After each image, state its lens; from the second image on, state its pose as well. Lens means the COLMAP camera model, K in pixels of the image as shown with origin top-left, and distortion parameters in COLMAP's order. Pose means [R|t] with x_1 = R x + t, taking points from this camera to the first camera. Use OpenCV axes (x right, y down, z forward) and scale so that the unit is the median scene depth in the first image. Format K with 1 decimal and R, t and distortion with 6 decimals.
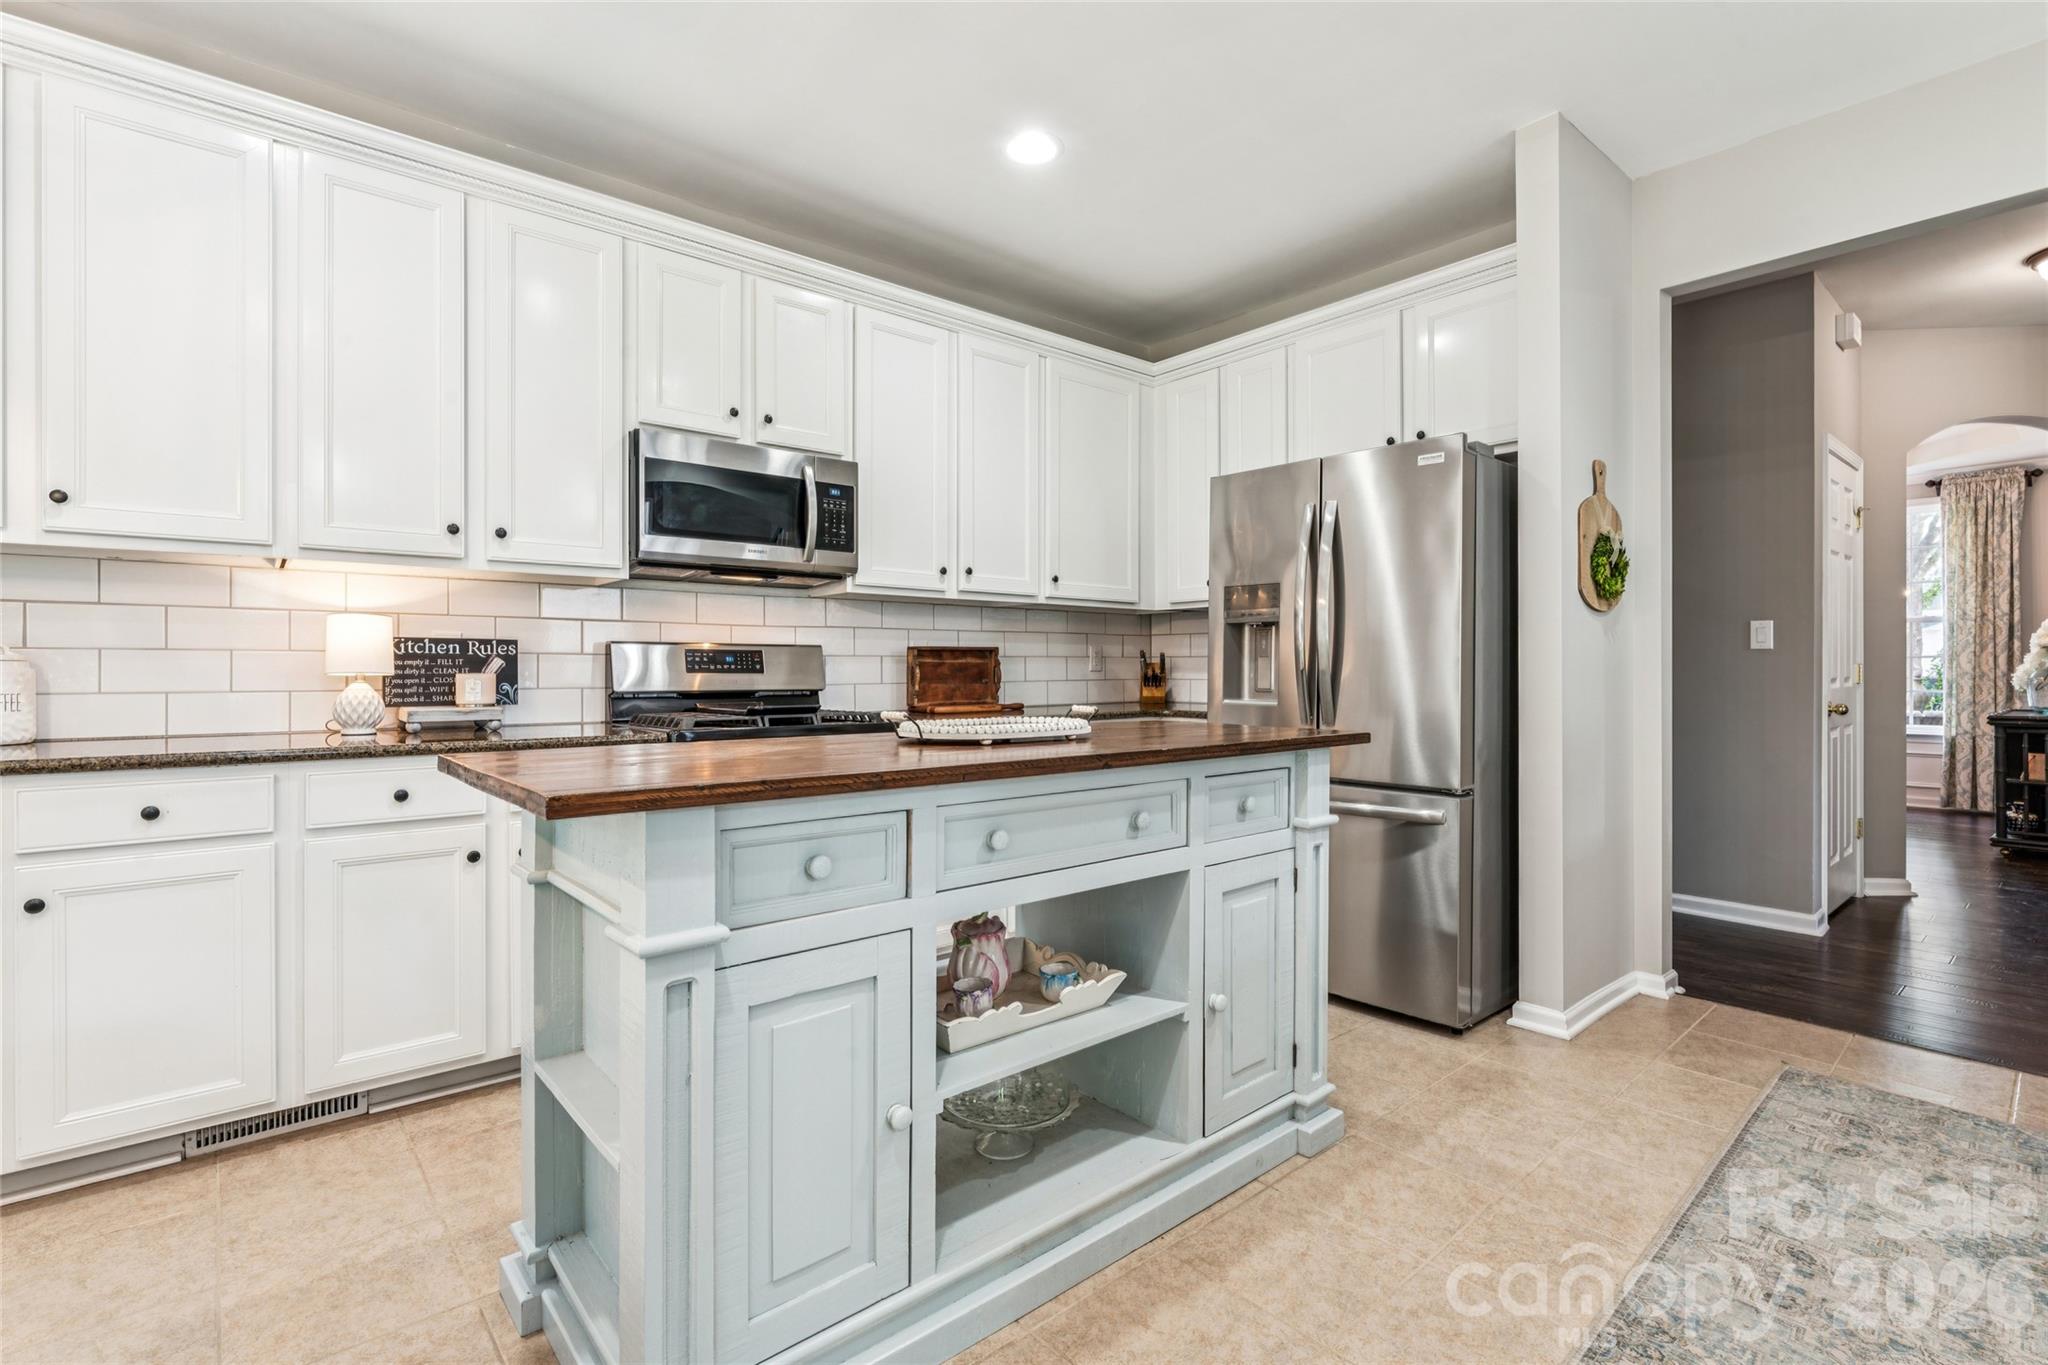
lens RADIAL K [[940.6, 0, 1029.2], [0, 940.6, 667.4], [0, 0, 1]] dist [-0.007285, 0.000827]
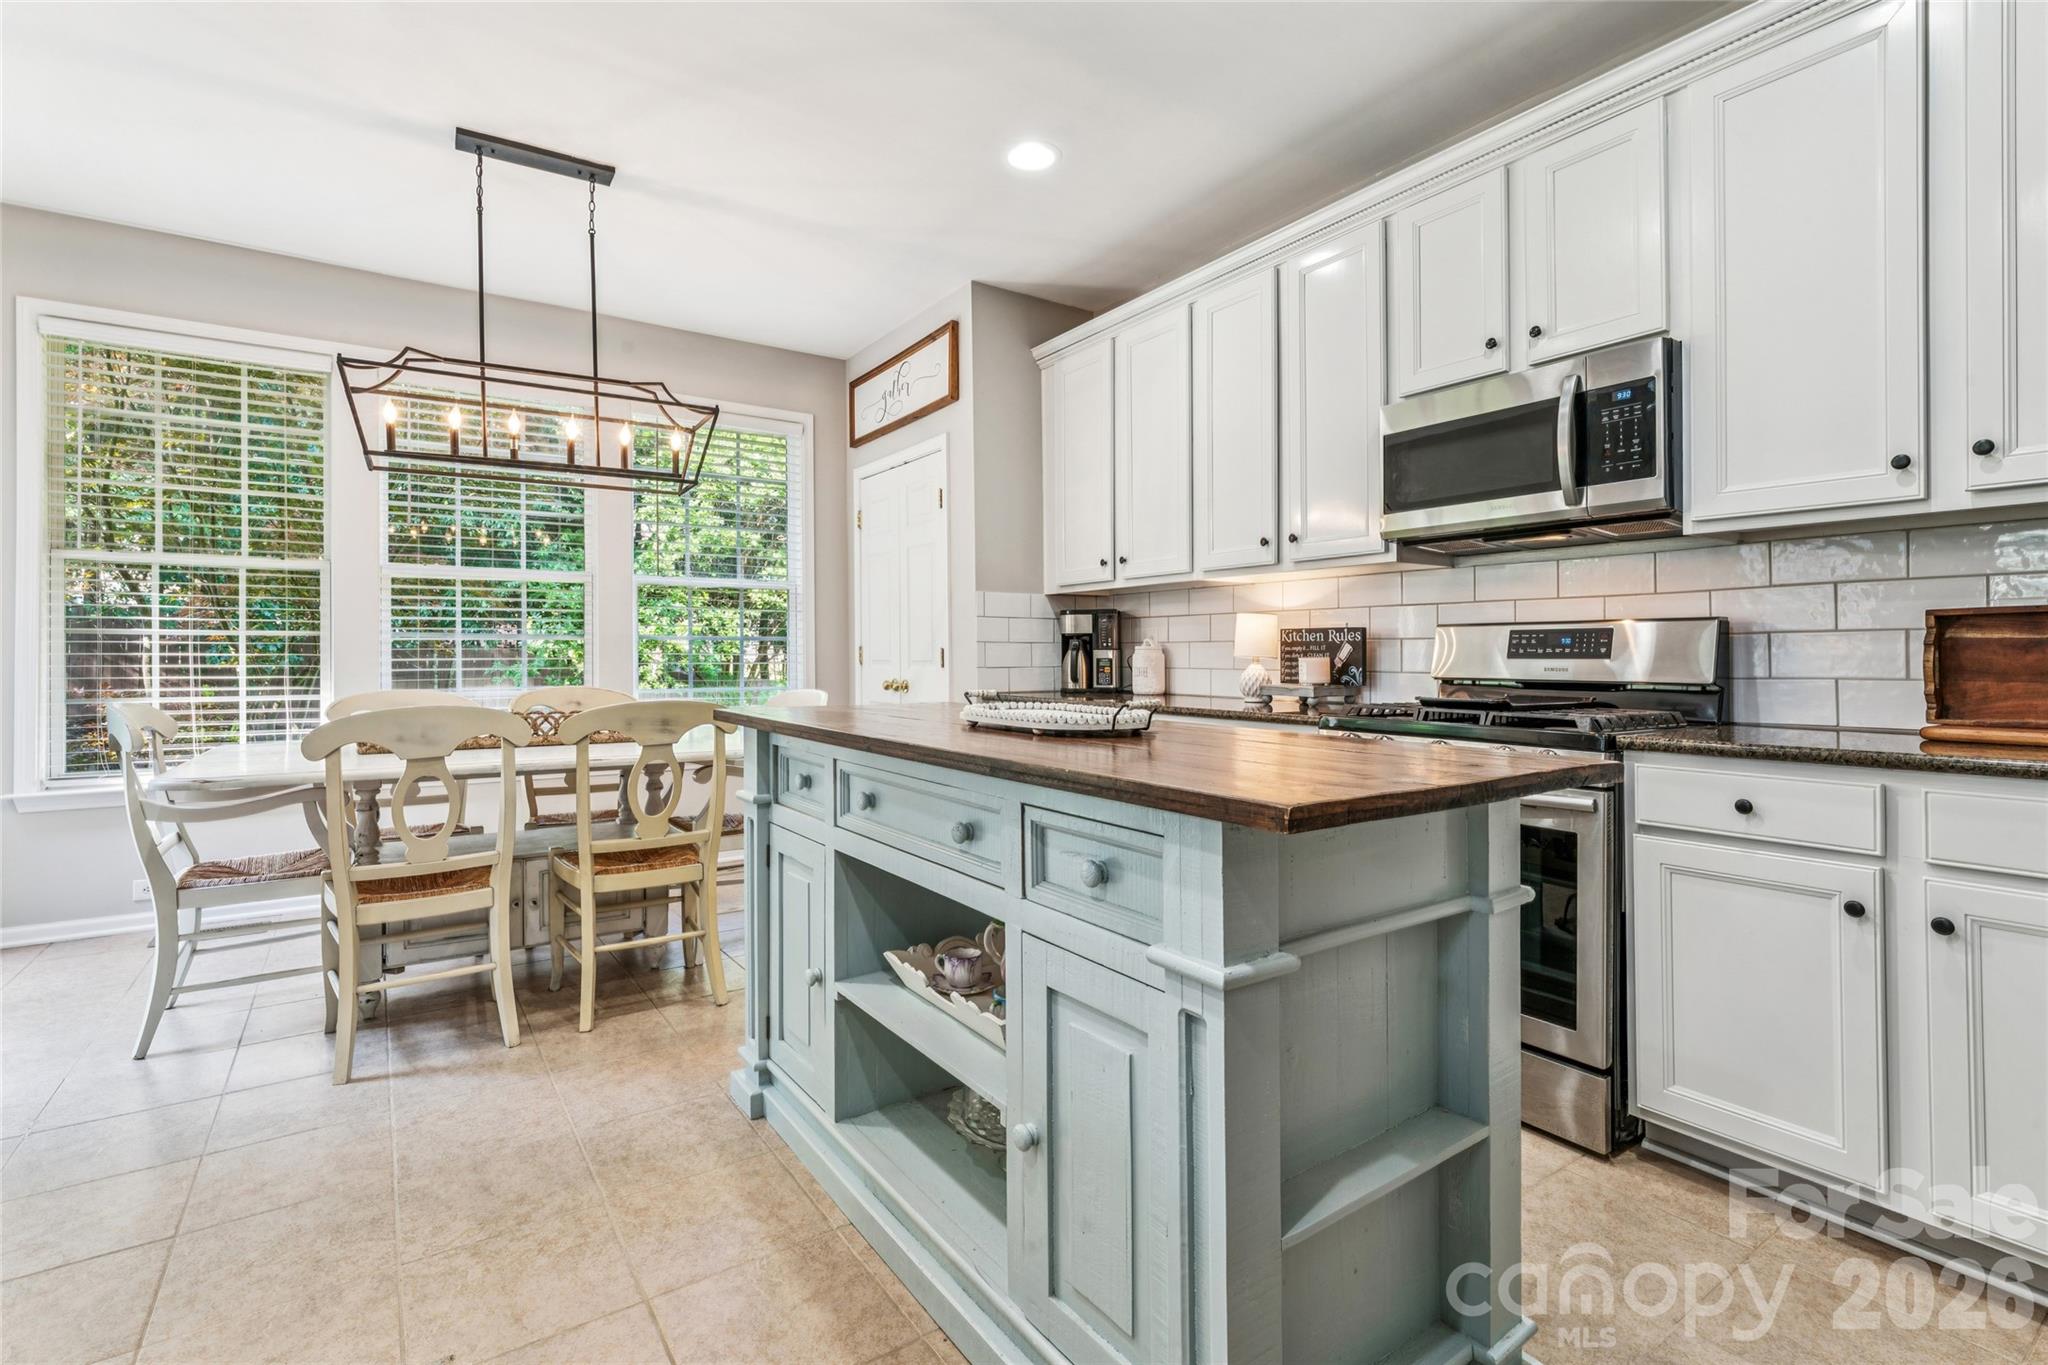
lens RADIAL K [[940.6, 0, 1016.4], [0, 940.6, 660.9], [0, 0, 1]] dist [-0.007285, 0.000827]
pose [[-0.105179, 0.000449, -0.994453, 0.543930], [-0.005091, 0.999987, 0.000990, 0.010162], [0.994440, 0.005167, -0.105175, 0.657917]]
